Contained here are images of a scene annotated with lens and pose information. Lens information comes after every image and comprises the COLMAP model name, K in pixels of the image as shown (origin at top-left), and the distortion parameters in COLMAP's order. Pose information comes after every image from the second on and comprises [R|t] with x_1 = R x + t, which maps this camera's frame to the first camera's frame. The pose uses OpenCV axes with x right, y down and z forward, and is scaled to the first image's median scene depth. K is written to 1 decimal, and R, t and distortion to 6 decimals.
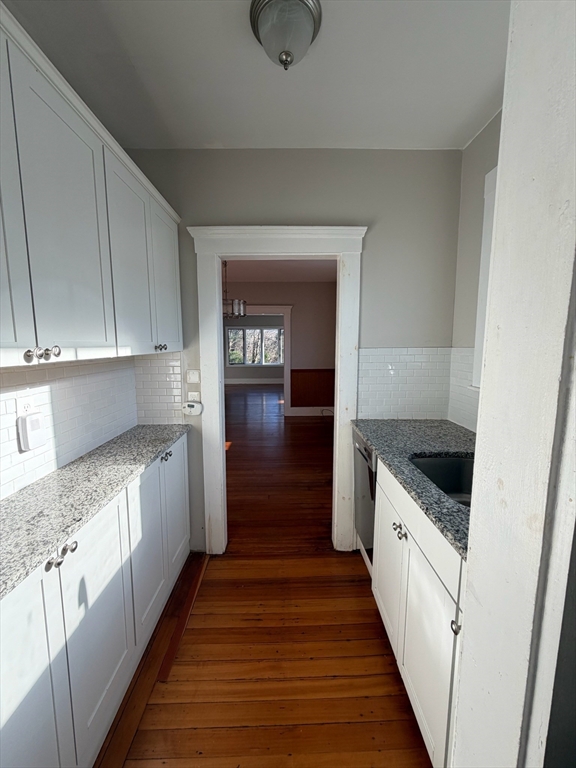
lens RADIAL K [[306.3, 0, 287.8], [0, 306.3, 380.6], [0, 0, 1]] dist [-0.003871, 0.001166]
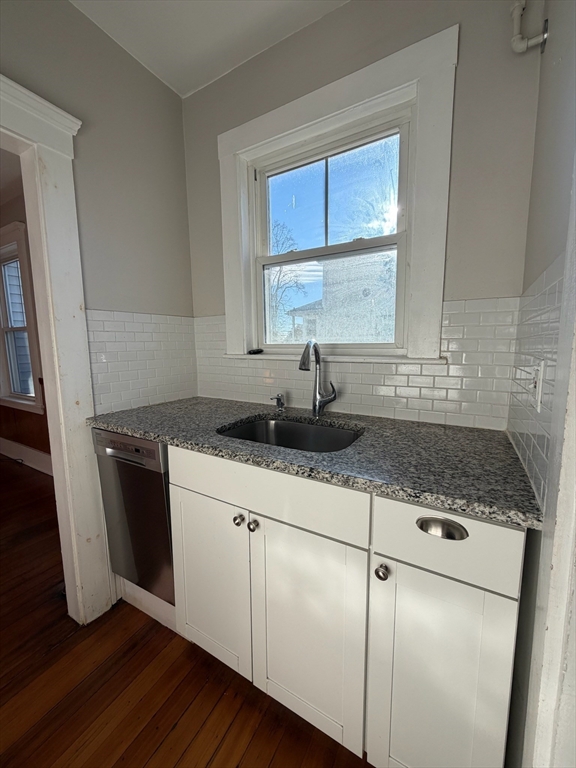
lens RADIAL K [[306.3, 0, 288.5], [0, 306.3, 381.7], [0, 0, 1]] dist [-0.003871, 0.001166]
pose [[0.508063, -0.106247, 0.854742, -0.172025], [0.109443, 0.992282, 0.058290, 0.081274], [-0.854338, 0.063931, 0.515770, 0.391201]]
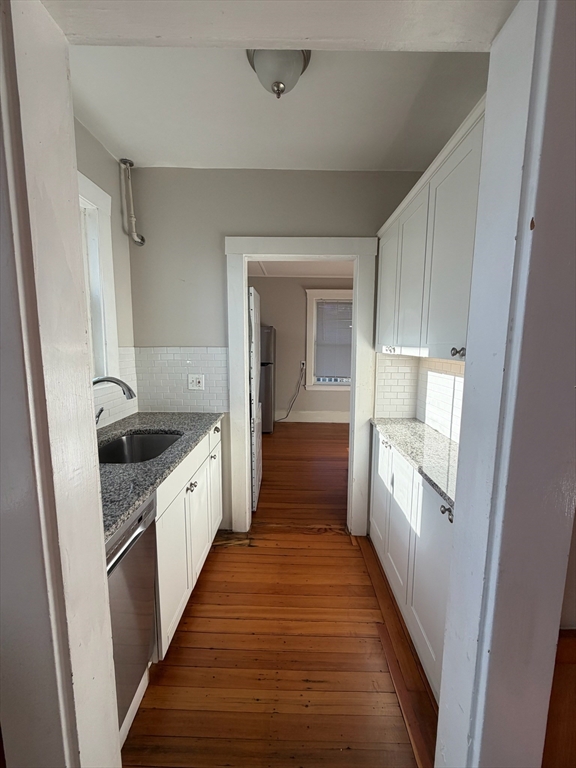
lens RADIAL K [[306.3, 0, 288.0], [0, 306.3, 383.0], [0, 0, 1]] dist [-0.003871, 0.001166]
pose [[-0.999518, -0.014153, 0.027622, -0.061081], [-0.006801, 0.968222, 0.249999, -0.218559], [-0.030282, 0.249690, -0.967852, 1.750171]]
